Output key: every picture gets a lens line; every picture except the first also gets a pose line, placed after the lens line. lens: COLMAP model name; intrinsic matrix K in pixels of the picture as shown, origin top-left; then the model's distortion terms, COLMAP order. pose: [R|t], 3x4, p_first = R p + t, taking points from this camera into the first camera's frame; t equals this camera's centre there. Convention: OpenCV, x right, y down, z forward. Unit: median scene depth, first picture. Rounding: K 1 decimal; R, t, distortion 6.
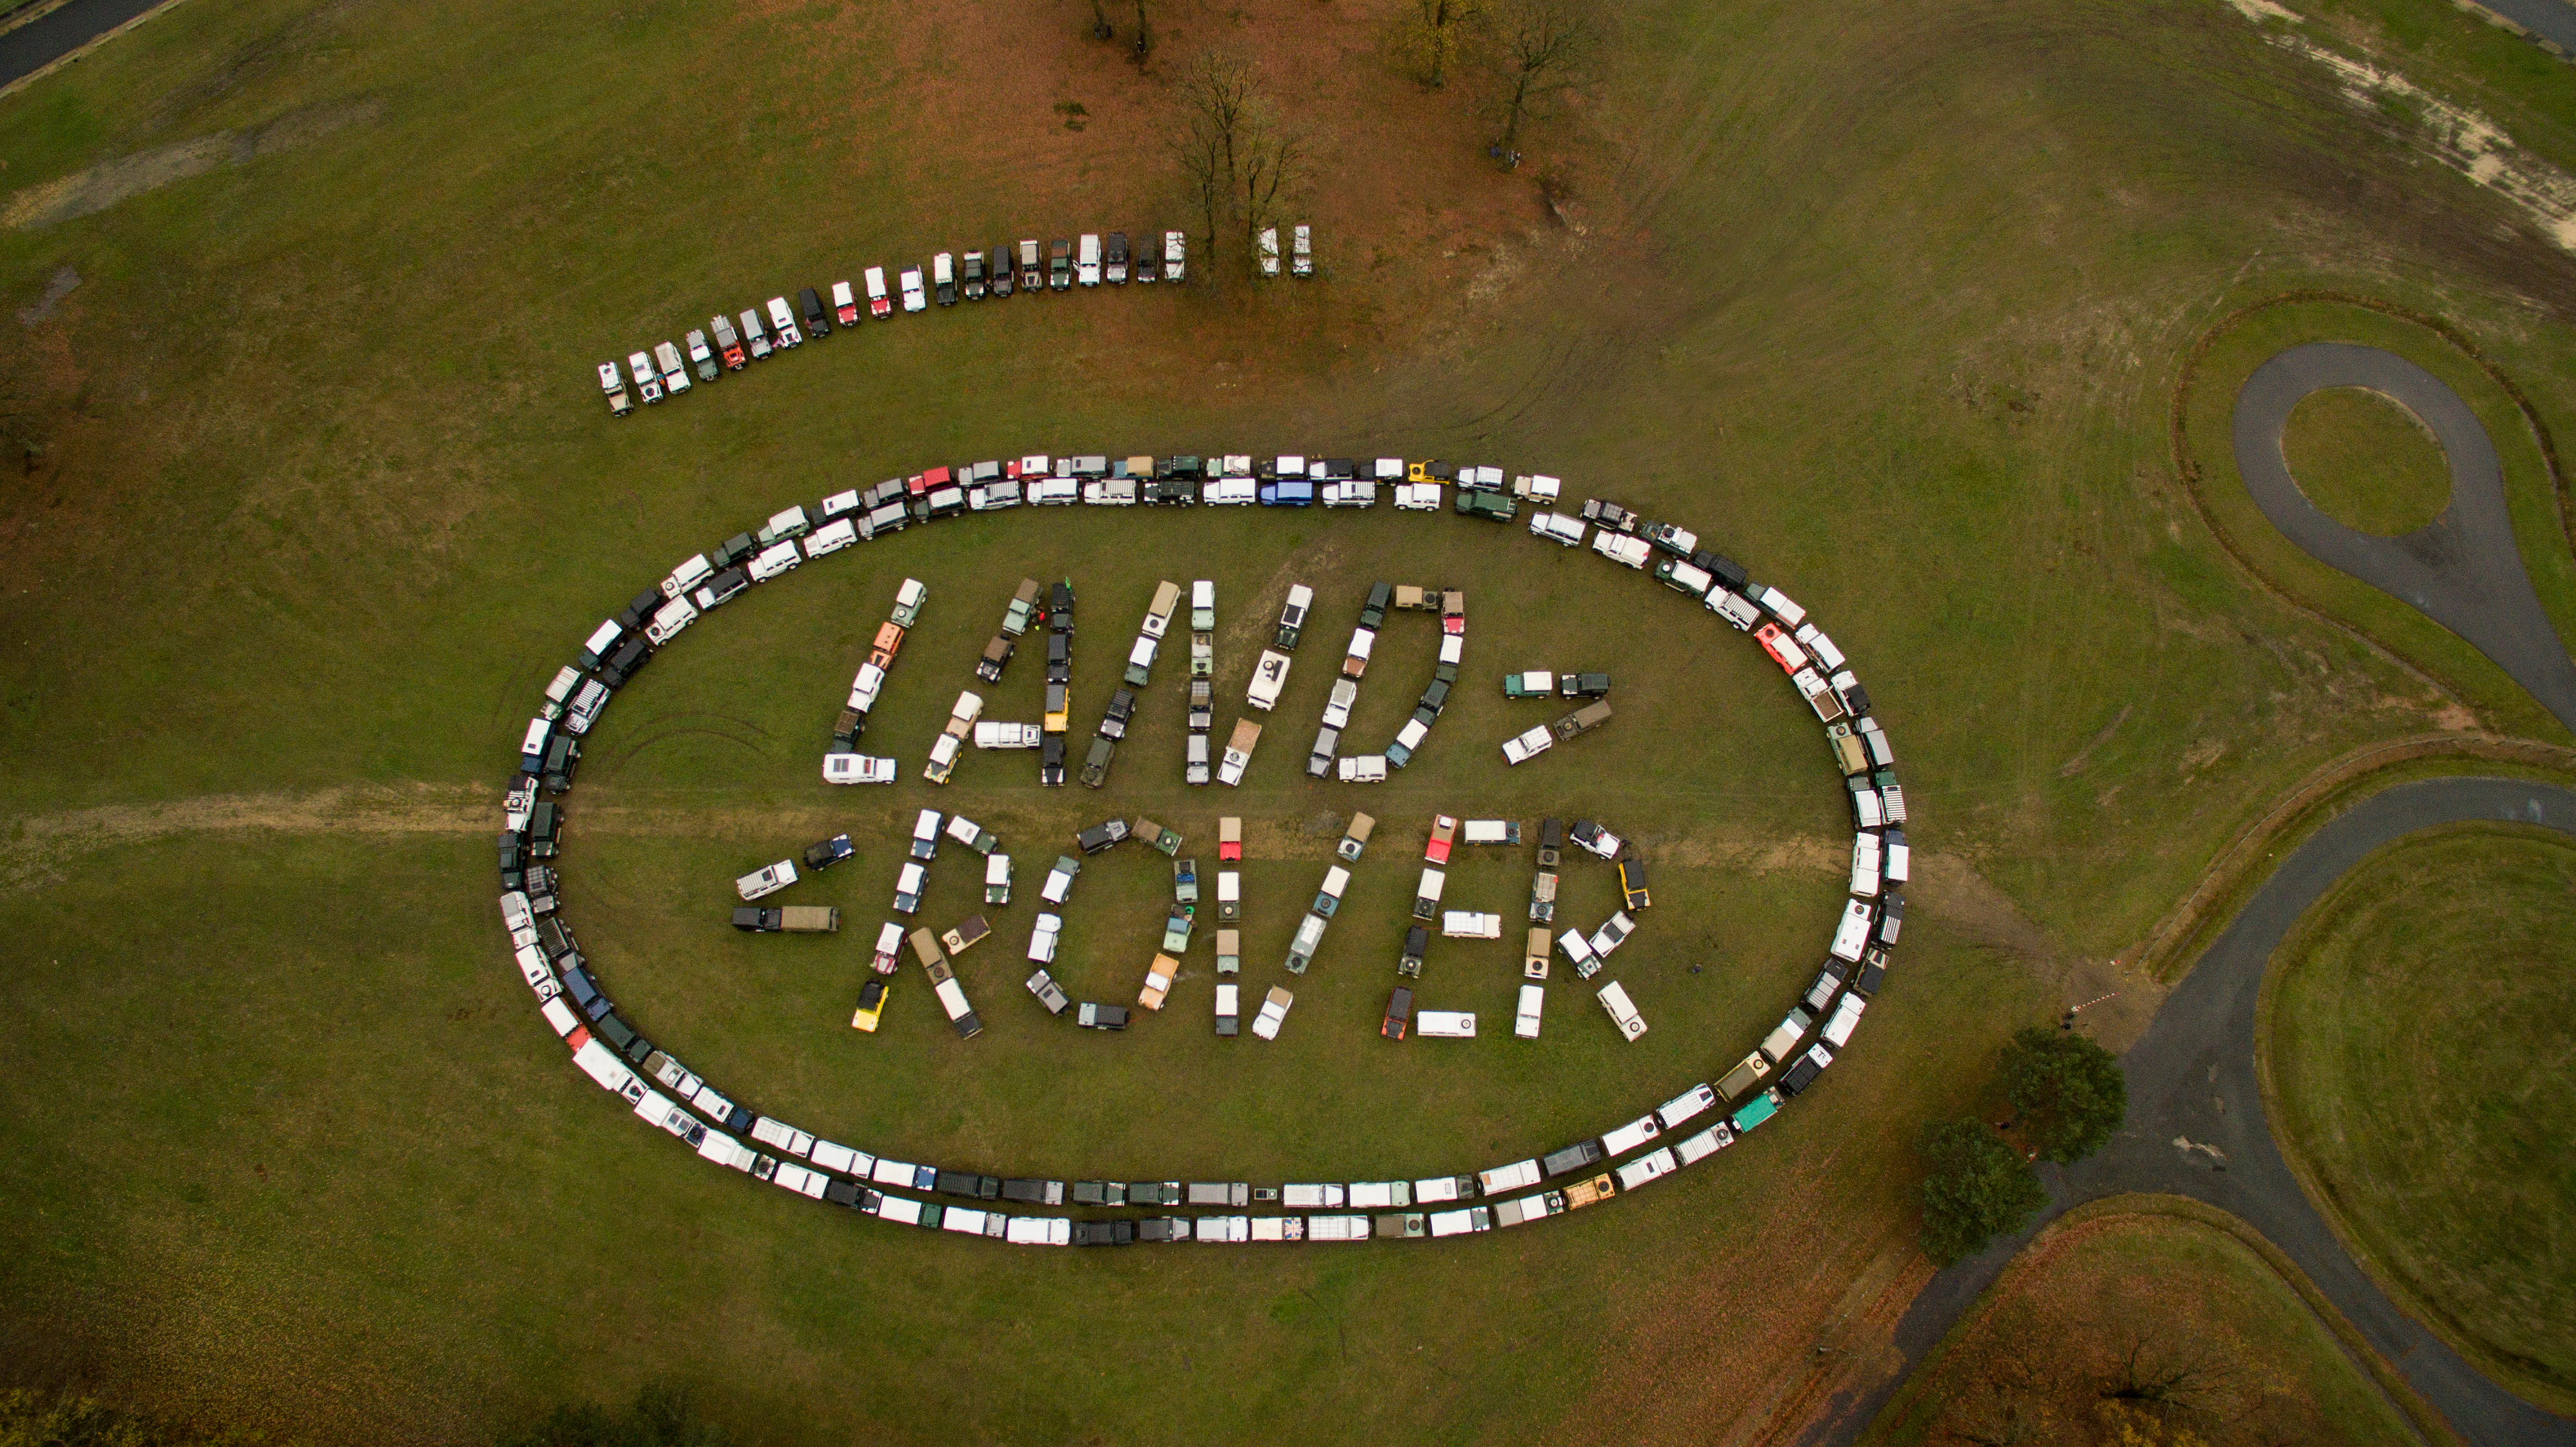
lens RADIAL K [[1486.7, 0, 1298.1], [0, 1486.7, 733.1], [0, 0, 1]] dist [-0.121243, 0.083041]
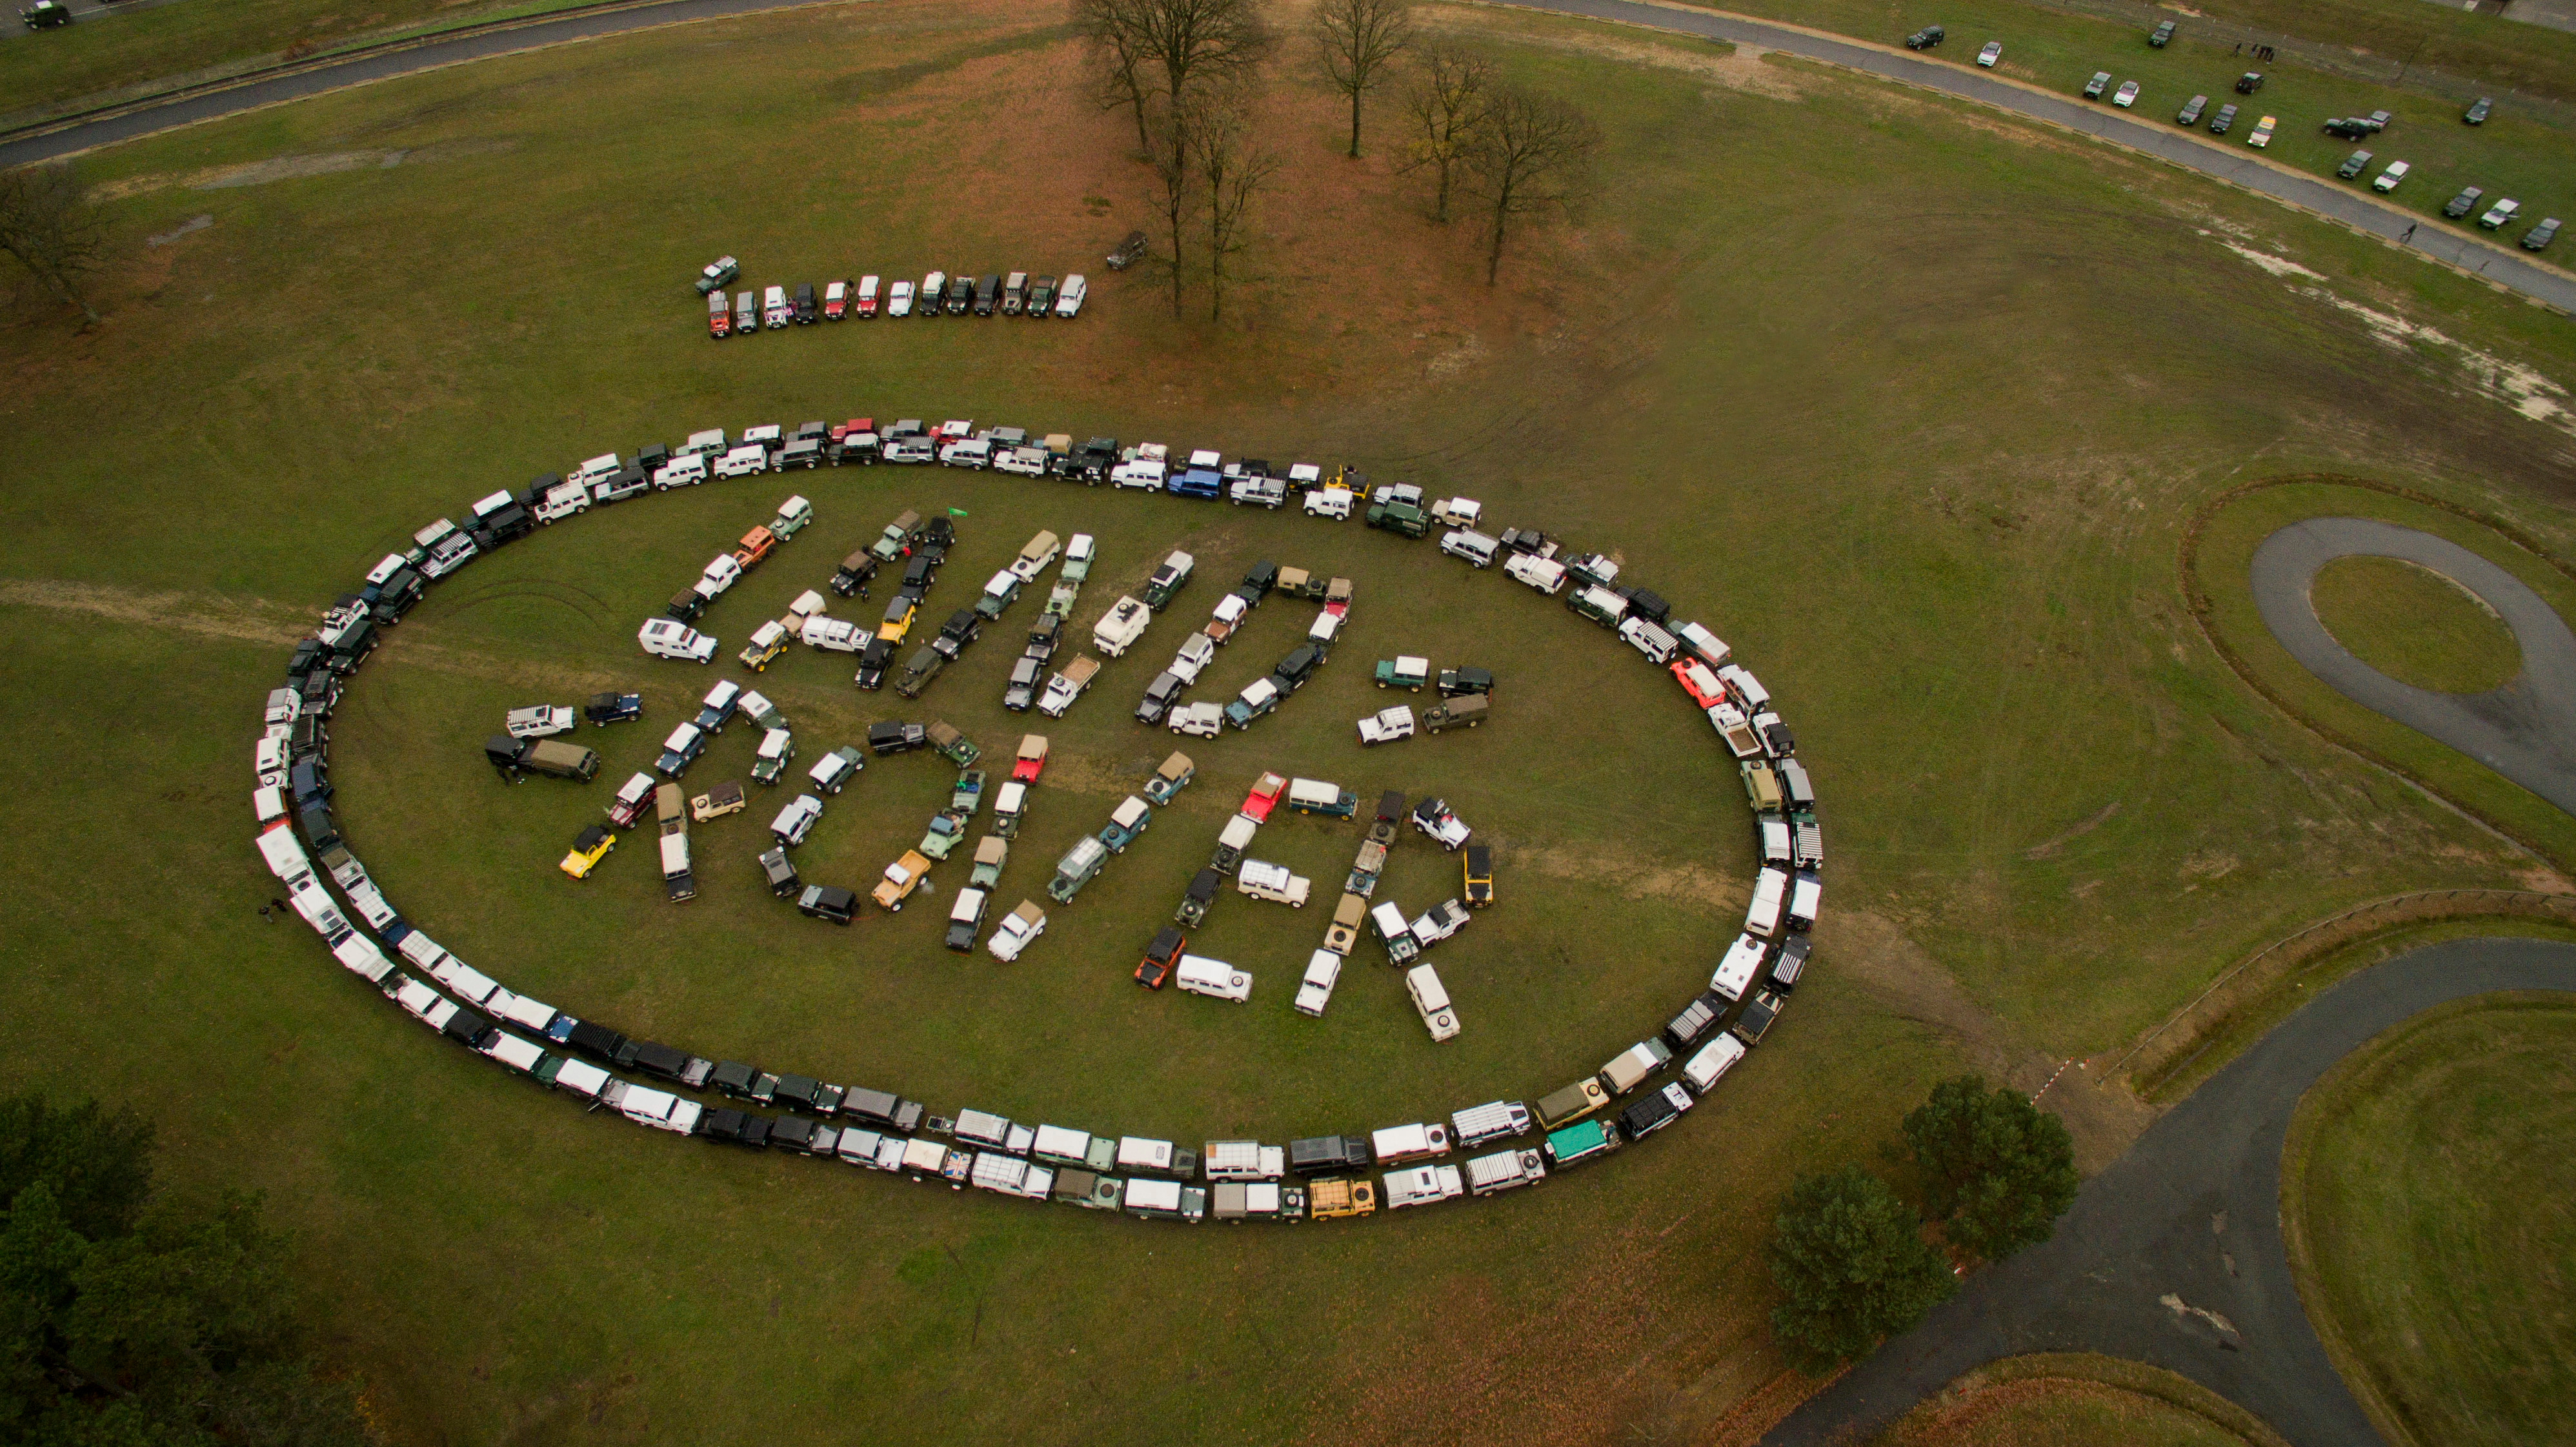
lens RADIAL K [[1486.7, 0, 1298.1], [0, 1486.7, 733.1], [0, 0, 1]] dist [-0.121243, 0.083041]
pose [[0.980836, 0.148953, -0.125590, 0.214539], [-0.184215, 0.918893, -0.348857, 0.328456], [0.063441, 0.365307, 0.928723, 0.182619]]
